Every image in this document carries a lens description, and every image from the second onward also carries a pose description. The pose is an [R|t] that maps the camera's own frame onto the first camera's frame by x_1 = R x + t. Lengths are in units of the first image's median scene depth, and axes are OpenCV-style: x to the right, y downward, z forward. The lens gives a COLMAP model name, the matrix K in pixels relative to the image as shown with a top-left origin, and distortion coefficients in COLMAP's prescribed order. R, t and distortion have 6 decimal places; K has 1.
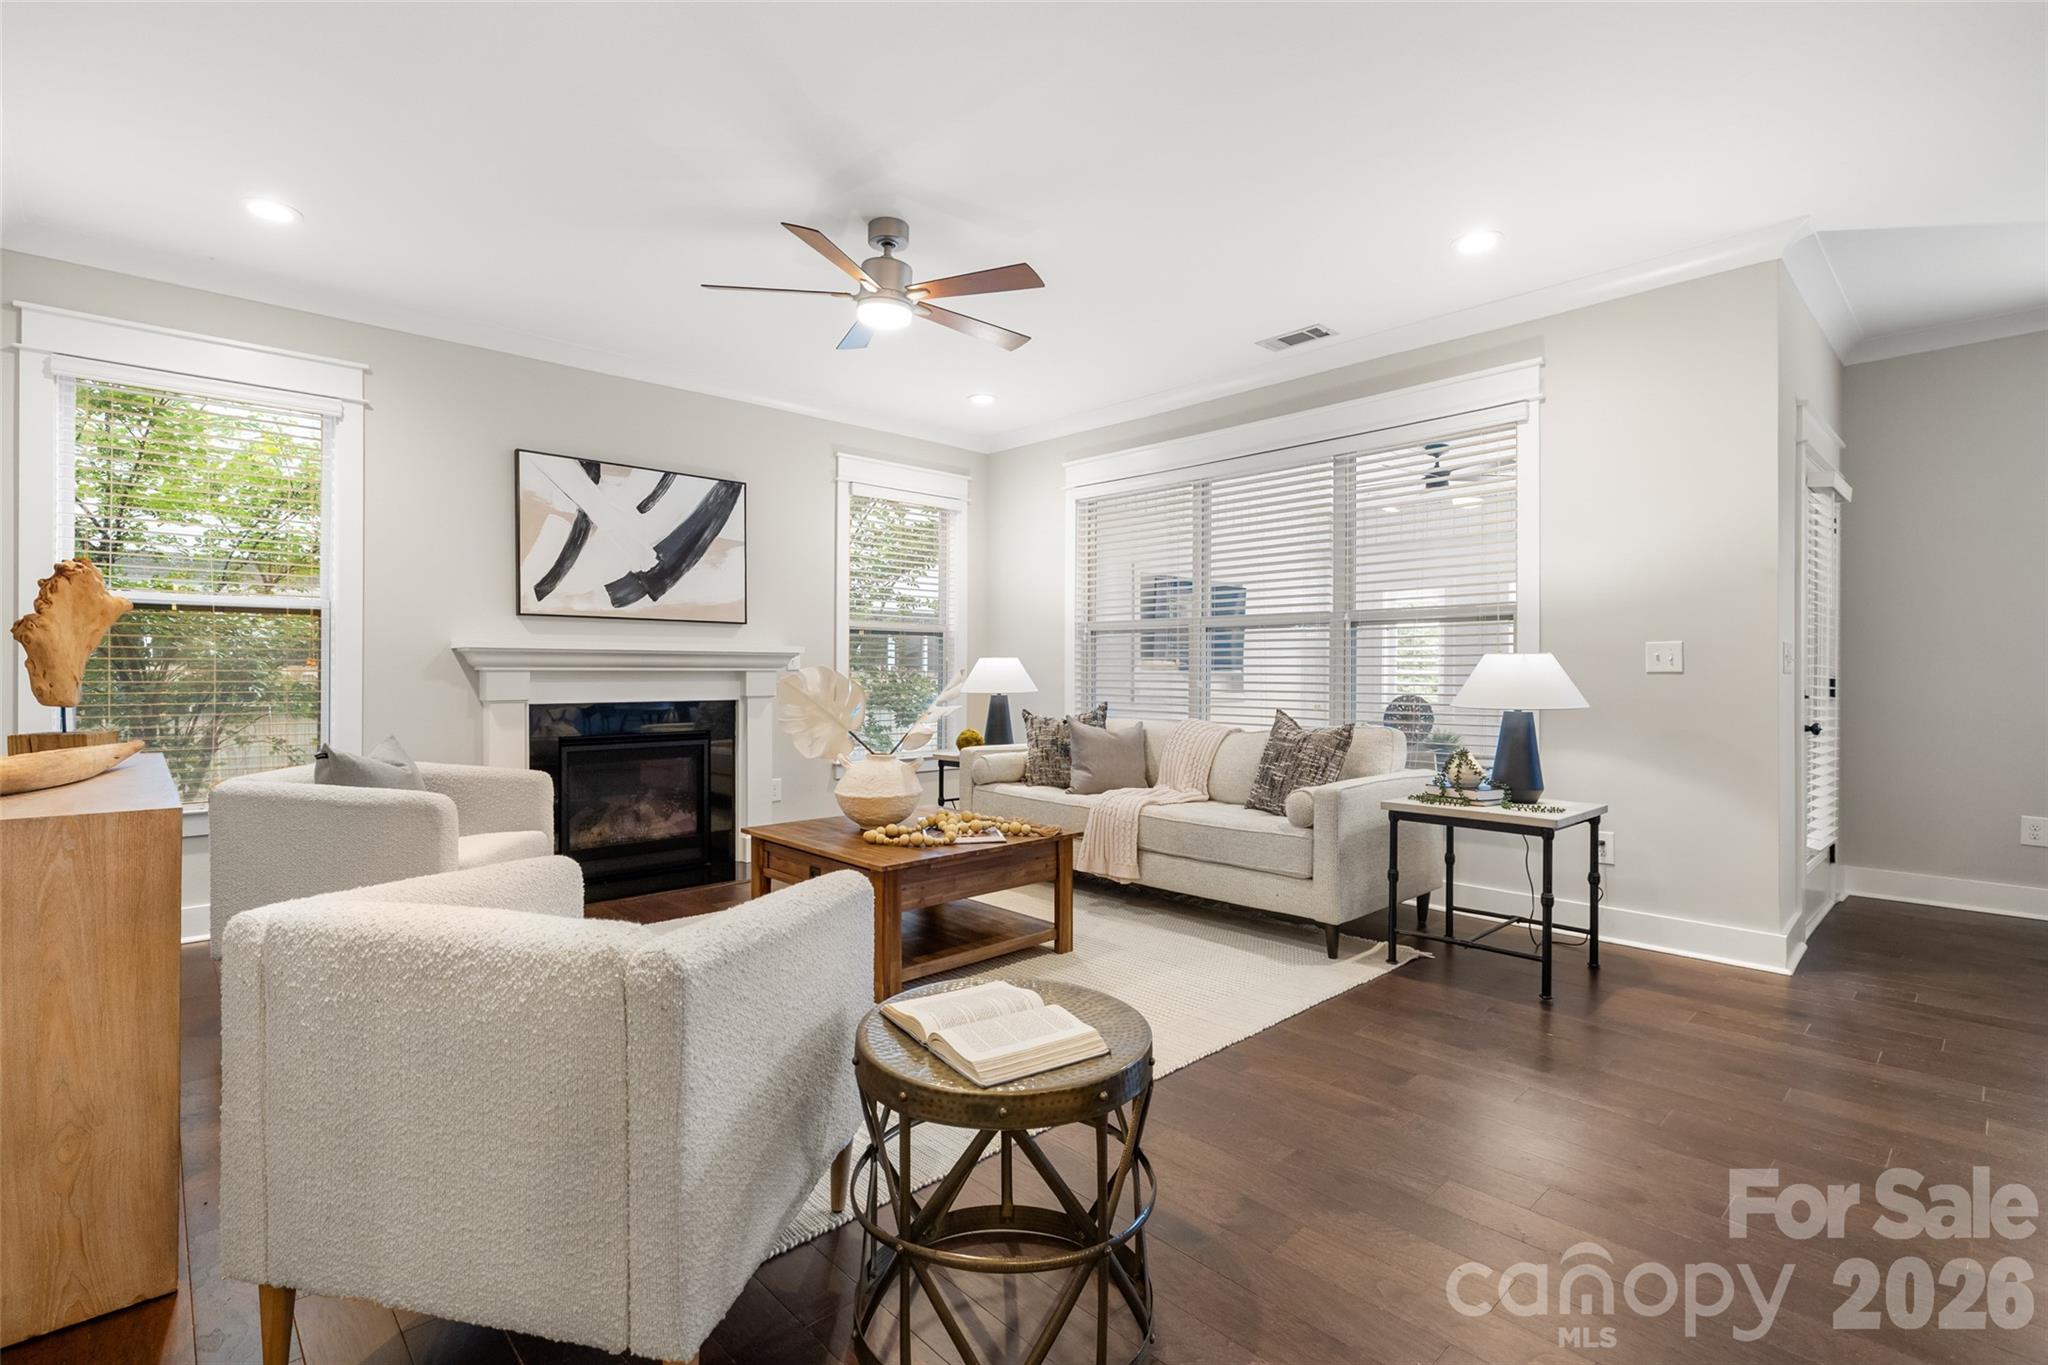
lens RADIAL K [[946.2, 0, 1023.2], [0, 946.2, 675.8], [0, 0, 1]] dist [-0.011007, 0.000181]
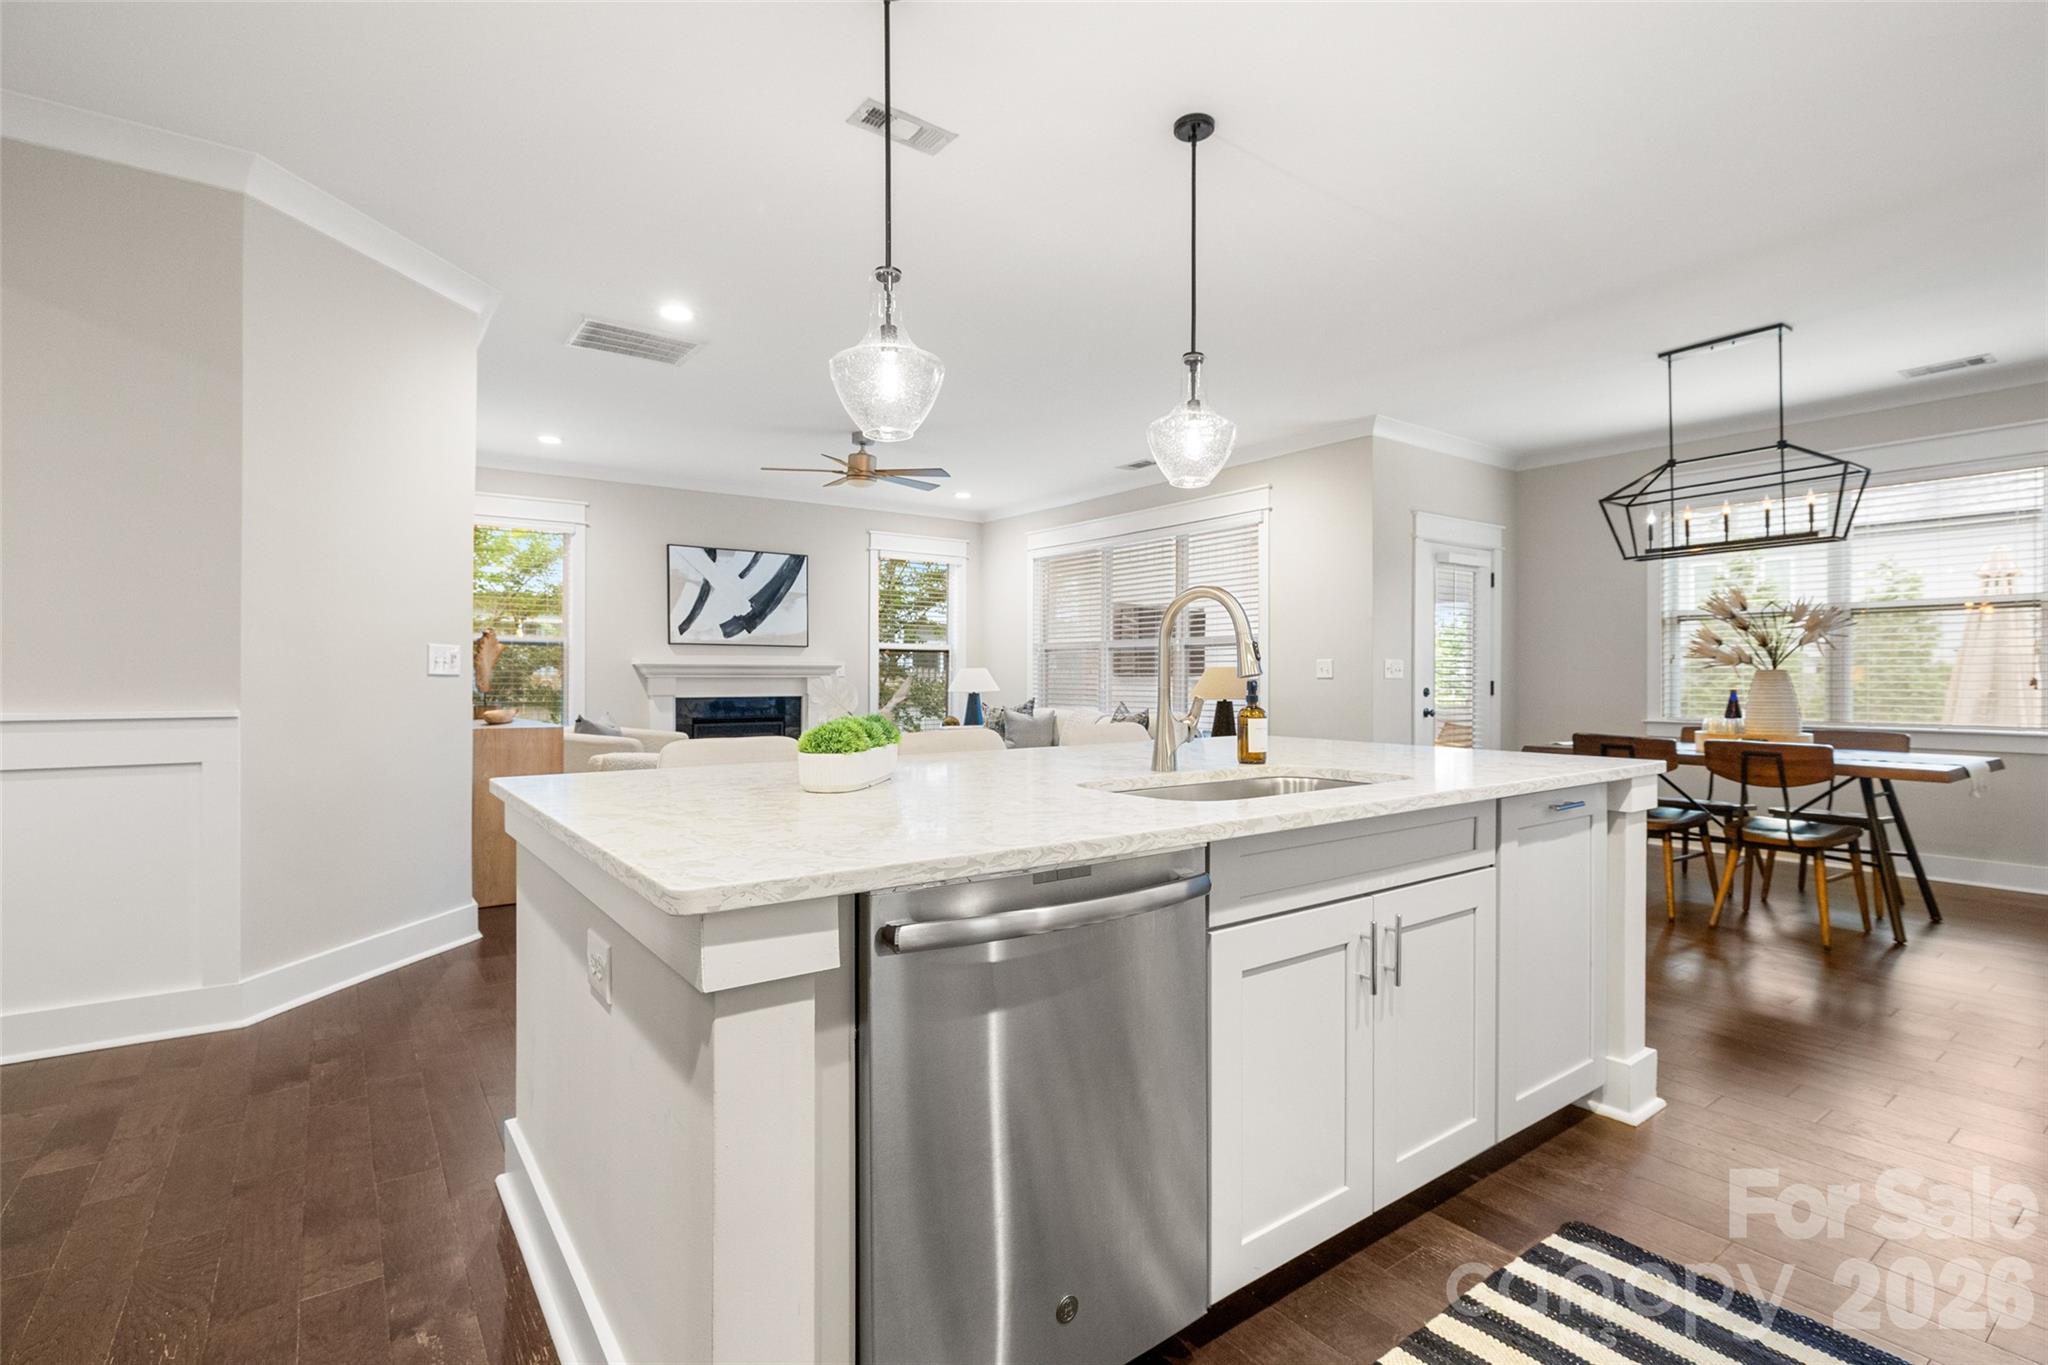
lens RADIAL K [[973.8, 0, 1020.4], [0, 973.8, 687.1], [0, 0, 1]] dist [-0.002262, 0.000250]
pose [[0.990809, 0.002930, -0.135233, 0.284980], [-0.002110, 0.999979, 0.006207, -0.000007], [0.135248, -0.005864, 0.990794, -0.566377]]
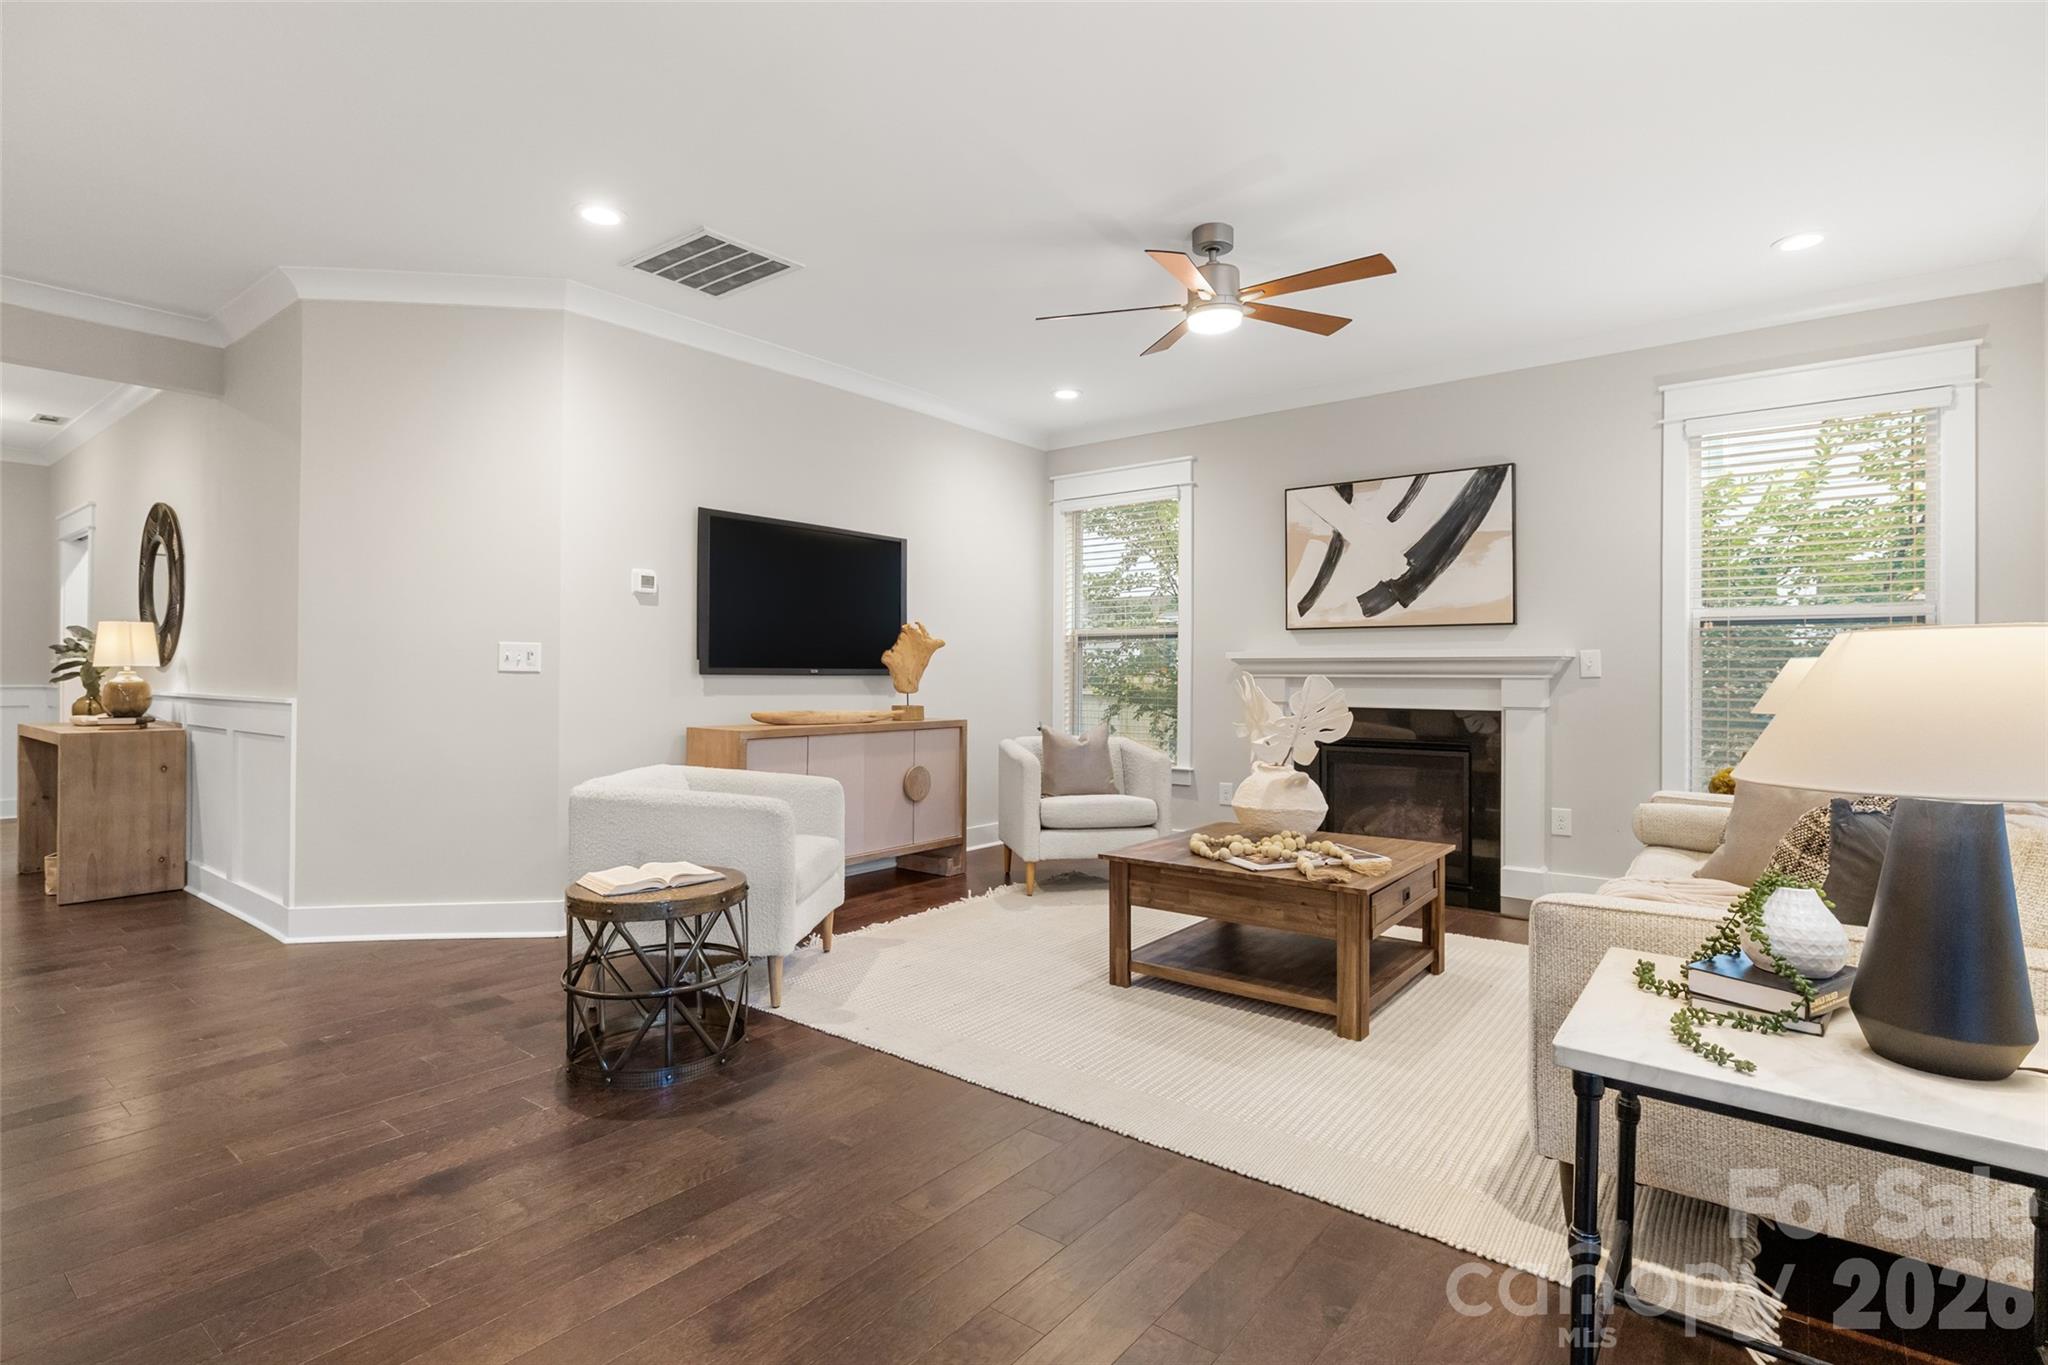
lens RADIAL K [[973.8, 0, 978.6], [0, 973.8, 677.3], [0, 0, 1]] dist [-0.002262, 0.000250]
pose [[0.131280, 0.000428, -0.991345, 0.569799], [-0.009347, 0.999956, -0.000806, -0.000616], [0.991301, 0.009372, 0.131278, 0.420670]]
